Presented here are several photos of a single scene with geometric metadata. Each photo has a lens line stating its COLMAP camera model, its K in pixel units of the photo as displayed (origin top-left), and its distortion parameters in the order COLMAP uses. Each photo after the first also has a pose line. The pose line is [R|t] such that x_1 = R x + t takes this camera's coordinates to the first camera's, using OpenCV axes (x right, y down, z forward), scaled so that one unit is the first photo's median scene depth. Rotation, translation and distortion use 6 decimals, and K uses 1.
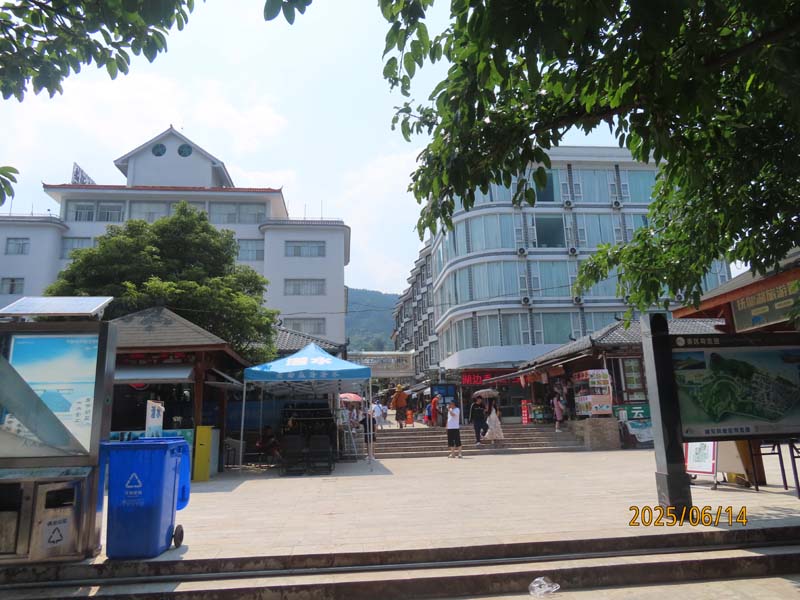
lens RADIAL K [[564.9, 0, 400.0], [0, 564.9, 300.0], [0, 0, 1]] dist [-0.013934, -0.002610]
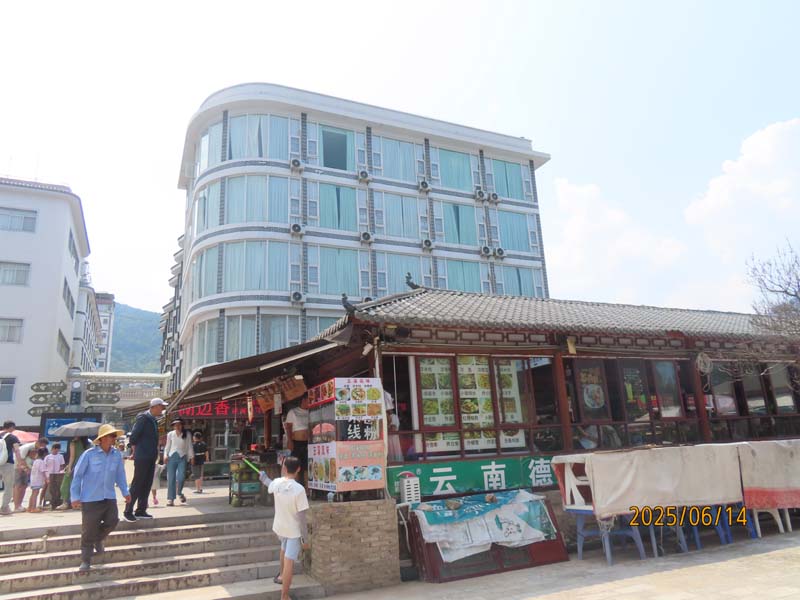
lens RADIAL K [[564.9, 0, 400.0], [0, 564.9, 300.0], [0, 0, 1]] dist [-0.013934, -0.002610]
pose [[0.944651, 0.069747, 0.320578, 0.237650], [-0.051096, 0.996495, -0.066240, 0.090095], [-0.324074, 0.046193, 0.944903, 0.583942]]
